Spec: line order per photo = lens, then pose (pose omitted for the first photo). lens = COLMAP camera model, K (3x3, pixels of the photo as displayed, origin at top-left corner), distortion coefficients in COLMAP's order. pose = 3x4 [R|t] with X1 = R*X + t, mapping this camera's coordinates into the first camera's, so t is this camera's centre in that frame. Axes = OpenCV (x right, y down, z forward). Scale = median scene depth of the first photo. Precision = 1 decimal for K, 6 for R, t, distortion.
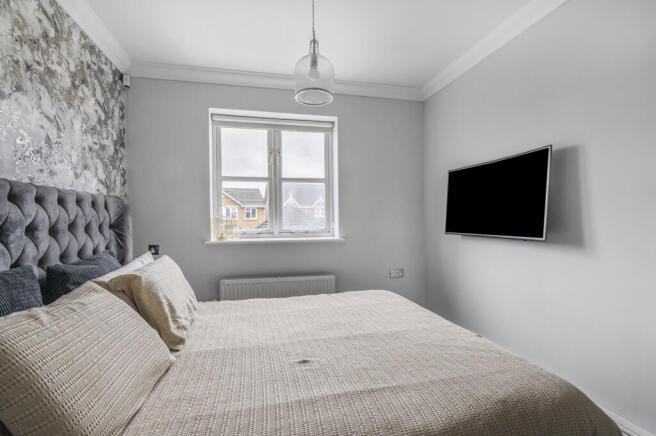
lens RADIAL K [[295.4, 0, 327.5], [0, 295.4, 223.2], [0, 0, 1]] dist [-0.005201, -0.001143]
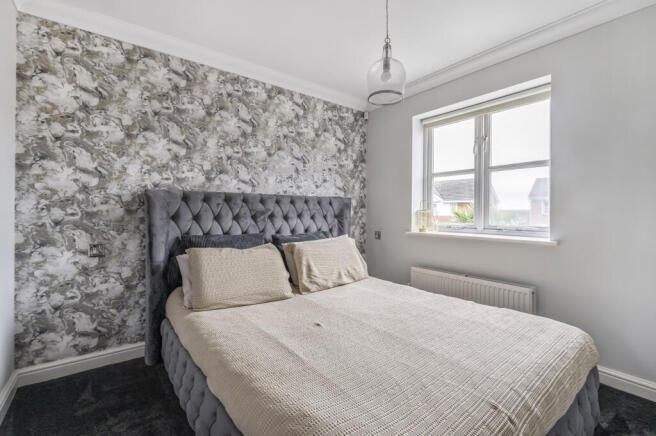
lens RADIAL K [[295.4, 0, 338.9], [0, 295.4, 212.6], [0, 0, 1]] dist [-0.005201, -0.001143]
pose [[0.427681, 0.008576, -0.903889, 0.517843], [-0.021527, 0.999768, -0.000700, -0.007215], [0.903674, 0.019758, 0.427766, 0.246883]]
